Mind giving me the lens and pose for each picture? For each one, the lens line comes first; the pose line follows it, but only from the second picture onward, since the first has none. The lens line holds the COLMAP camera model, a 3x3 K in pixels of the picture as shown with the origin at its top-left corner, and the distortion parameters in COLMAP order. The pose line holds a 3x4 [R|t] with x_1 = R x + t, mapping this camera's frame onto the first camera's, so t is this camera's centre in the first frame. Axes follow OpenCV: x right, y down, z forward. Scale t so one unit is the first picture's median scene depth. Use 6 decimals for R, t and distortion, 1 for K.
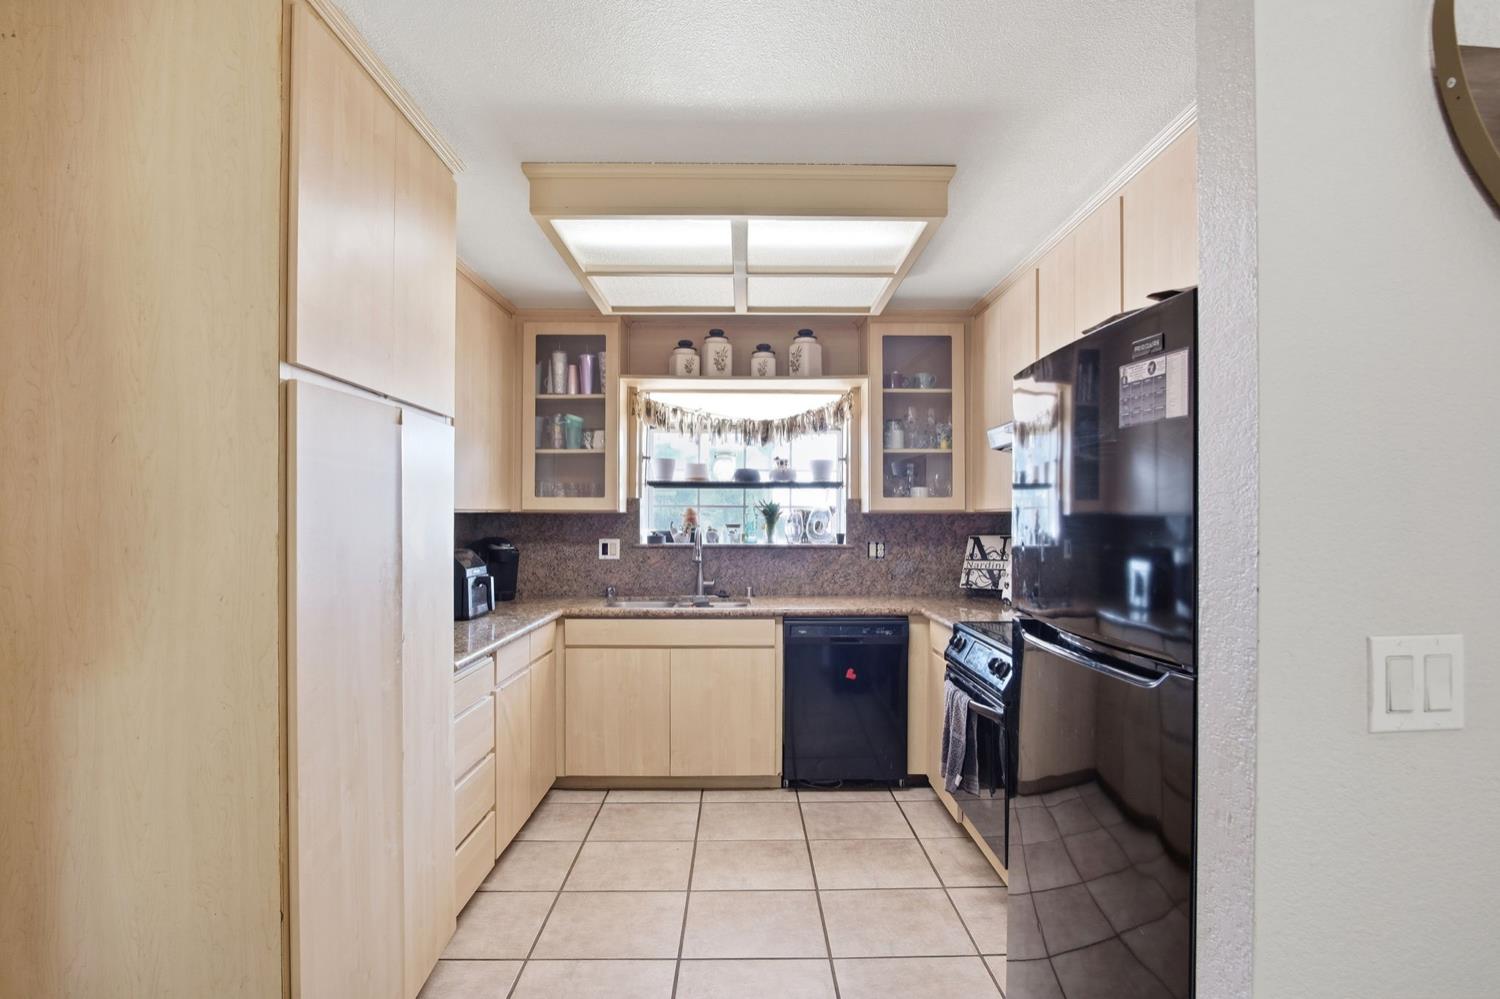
lens RADIAL K [[822.3, 0, 753.5], [0, 822.3, 508.4], [0, 0, 1]] dist [-0.025906, -0.000312]
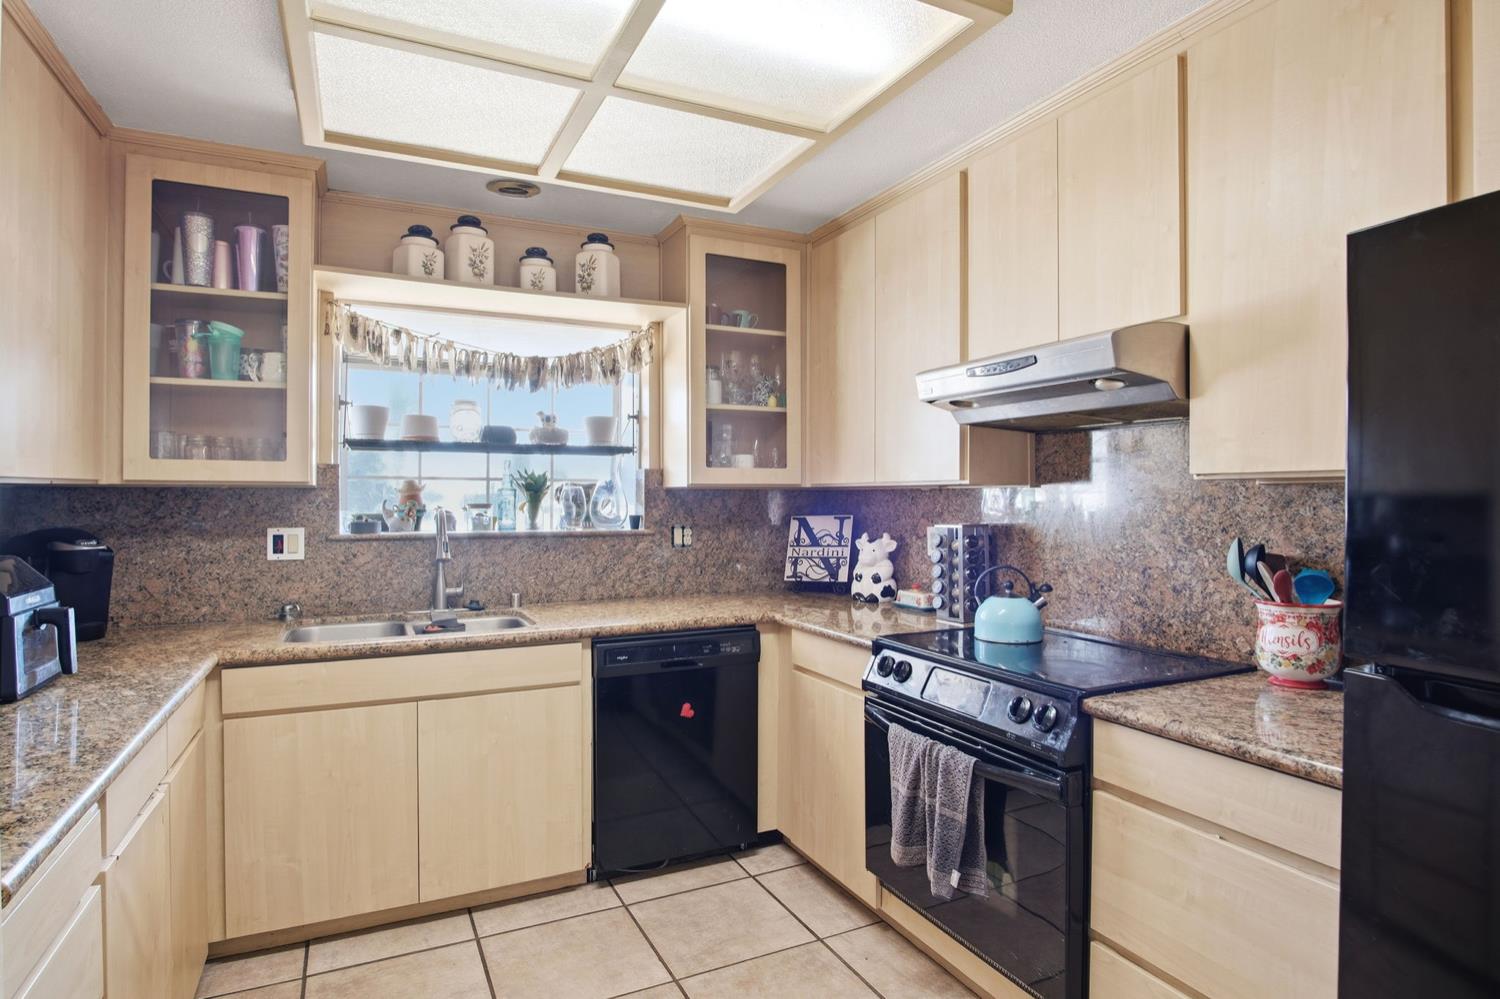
lens RADIAL K [[807.9, 0, 753.2], [0, 807.9, 495.1], [0, 0, 1]] dist [-0.026528, 0.002549]
pose [[0.904078, -0.000882, 0.427366, -0.117708], [-0.003669, 0.999945, 0.009826, 0.004767], [-0.427351, -0.010451, 0.904025, 0.300361]]
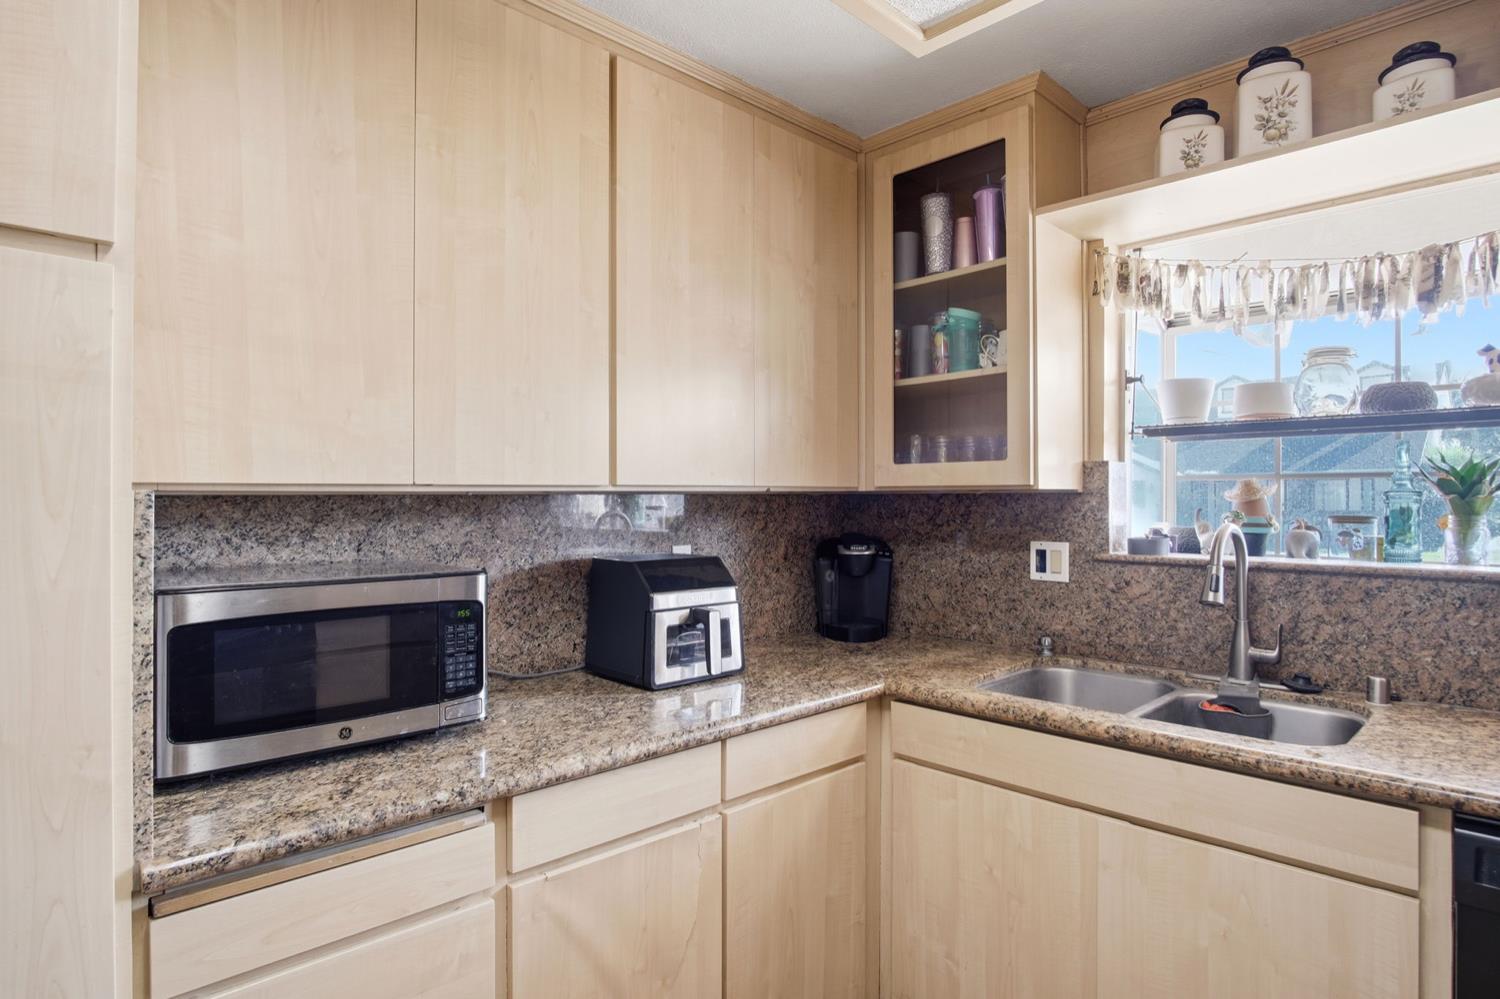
lens RADIAL K [[807.9, 0, 753.2], [0, 807.9, 495.1], [0, 0, 1]] dist [-0.026528, 0.002549]
pose [[0.691676, -0.007277, -0.722171, 0.064032], [0.009606, 0.999953, -0.000876, 0.006671], [0.722144, -0.006332, 0.691714, 0.532868]]
